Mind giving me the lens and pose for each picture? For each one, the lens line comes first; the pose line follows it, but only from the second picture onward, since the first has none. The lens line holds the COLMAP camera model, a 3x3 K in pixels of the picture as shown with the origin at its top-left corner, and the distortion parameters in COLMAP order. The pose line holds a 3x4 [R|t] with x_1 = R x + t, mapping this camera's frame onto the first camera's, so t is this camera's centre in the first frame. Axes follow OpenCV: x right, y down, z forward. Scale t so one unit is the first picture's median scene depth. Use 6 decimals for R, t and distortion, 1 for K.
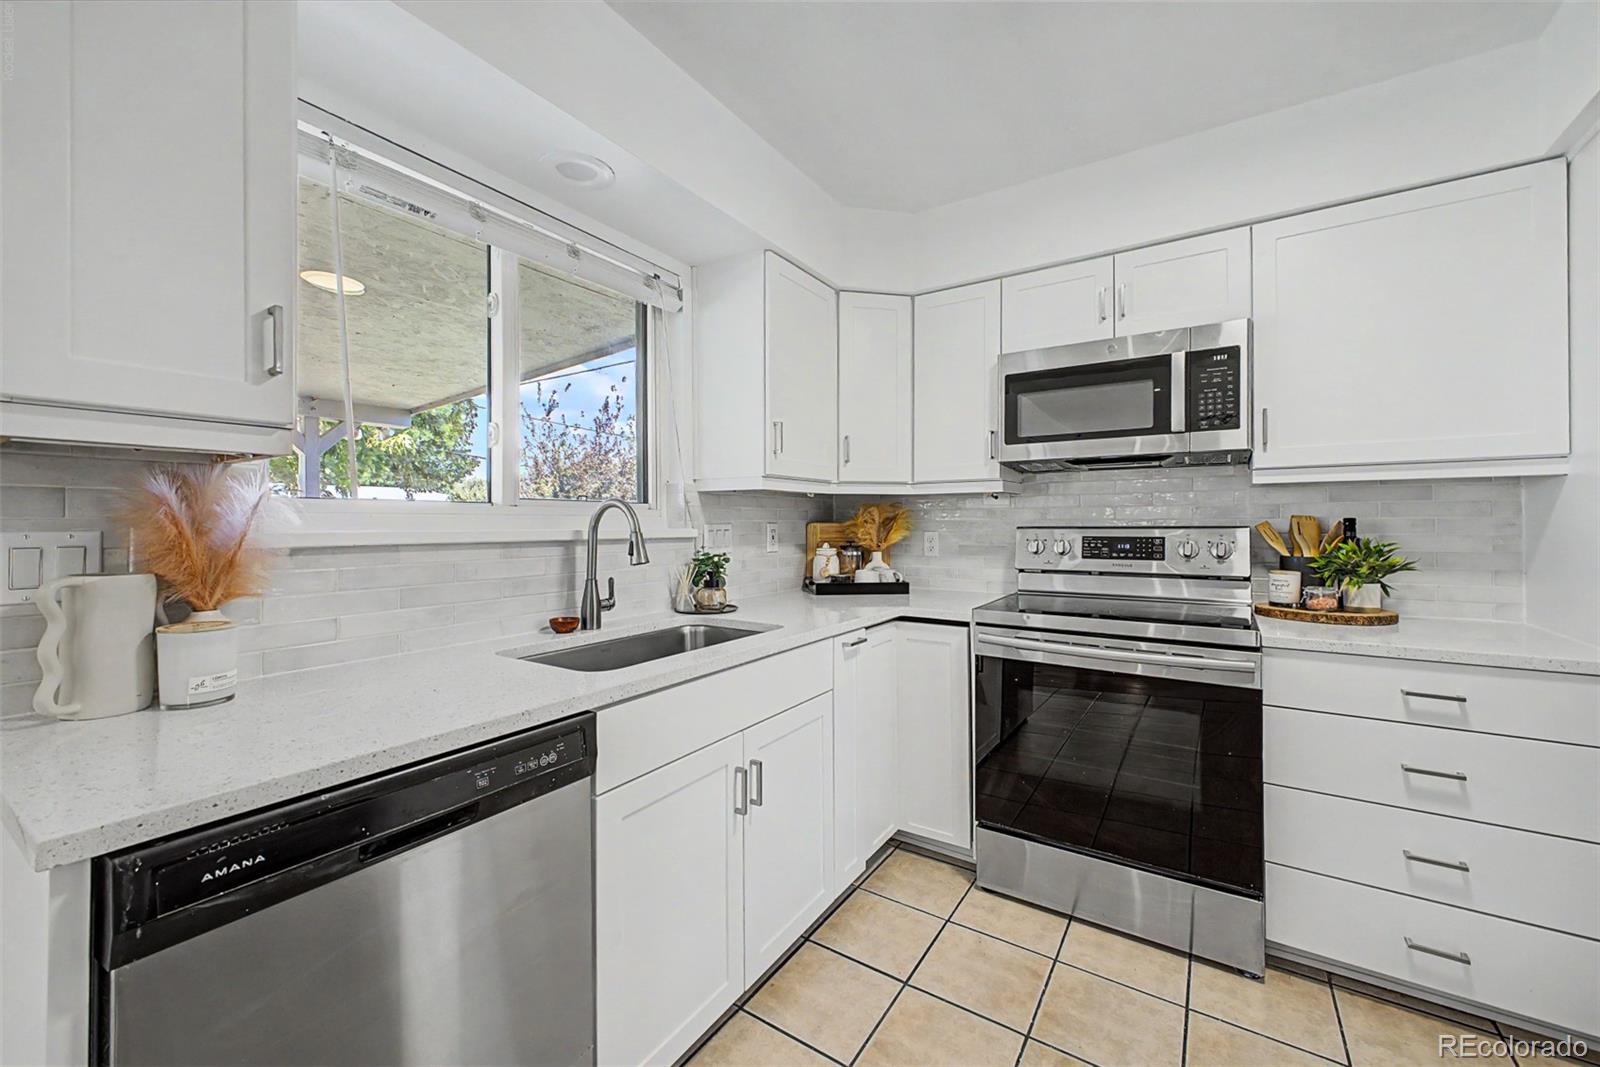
lens RADIAL K [[622.9, 0, 797.0], [0, 622.9, 528.8], [0, 0, 1]] dist [0.000570, -0.000961]
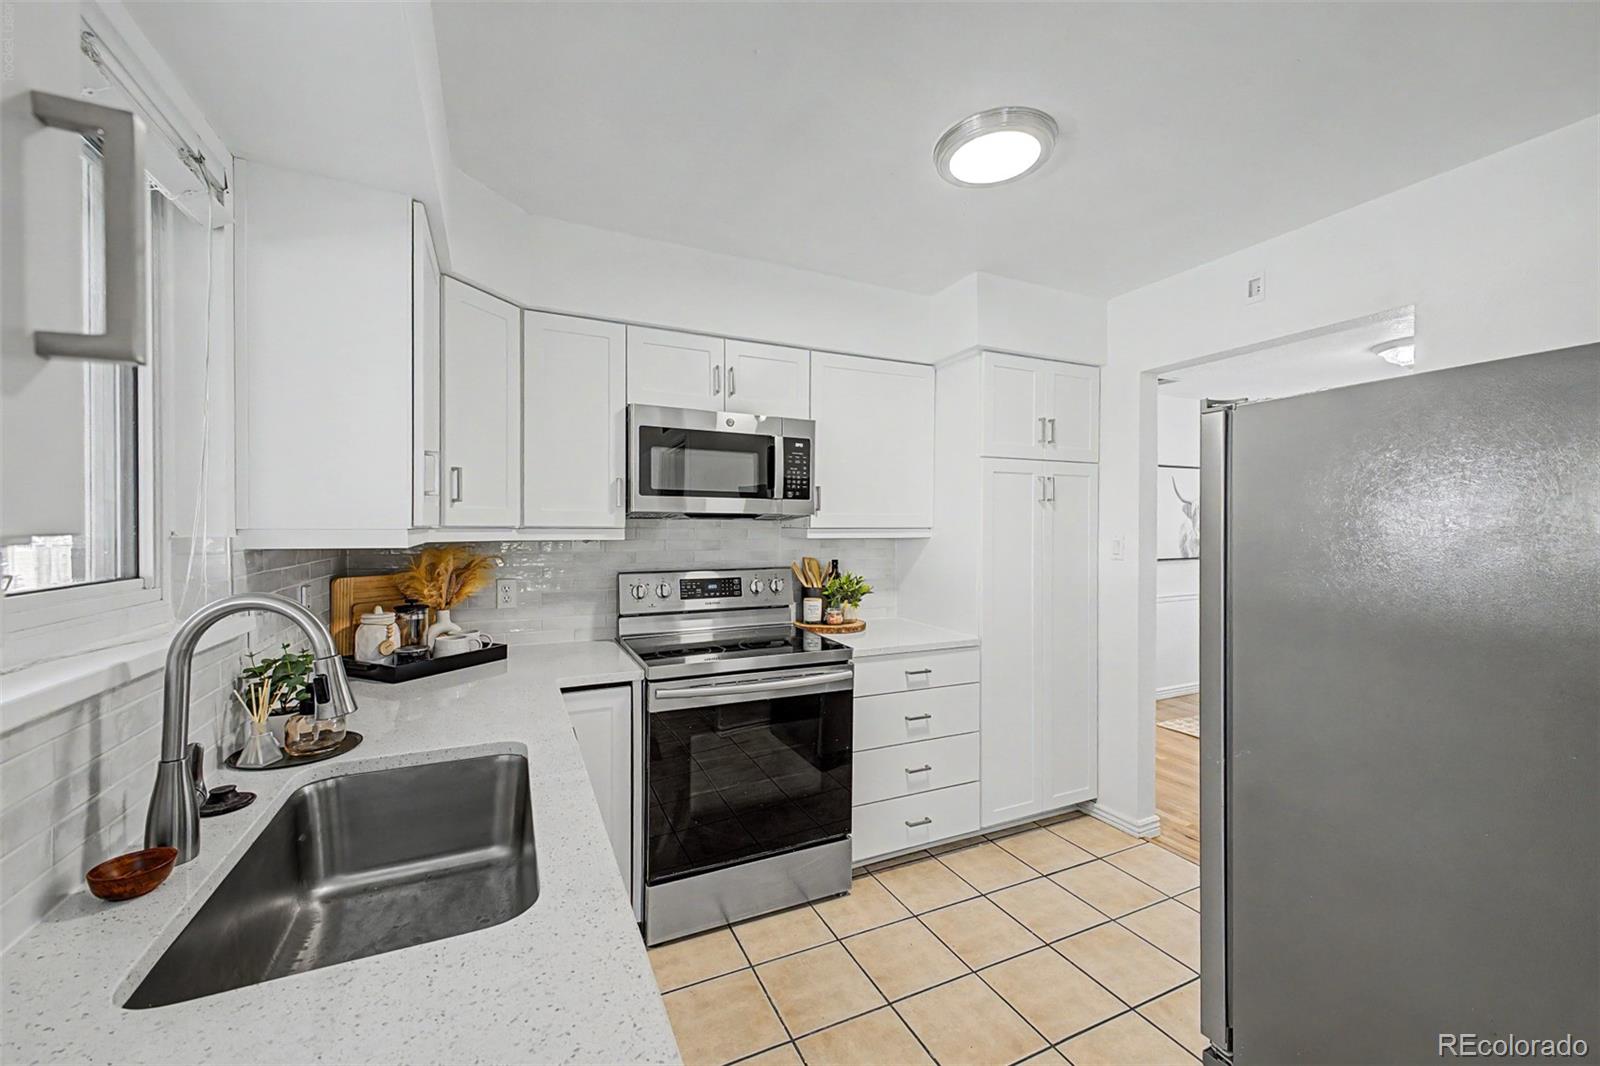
lens RADIAL K [[622.9, 0, 803.8], [0, 622.9, 531.5], [0, 0, 1]] dist [0.000570, -0.000961]
pose [[0.511659, -0.001400, 0.859188, -0.399289], [0.002698, 0.999996, 0.000023, -0.077161], [-0.859185, 0.002306, 0.511661, 0.266507]]
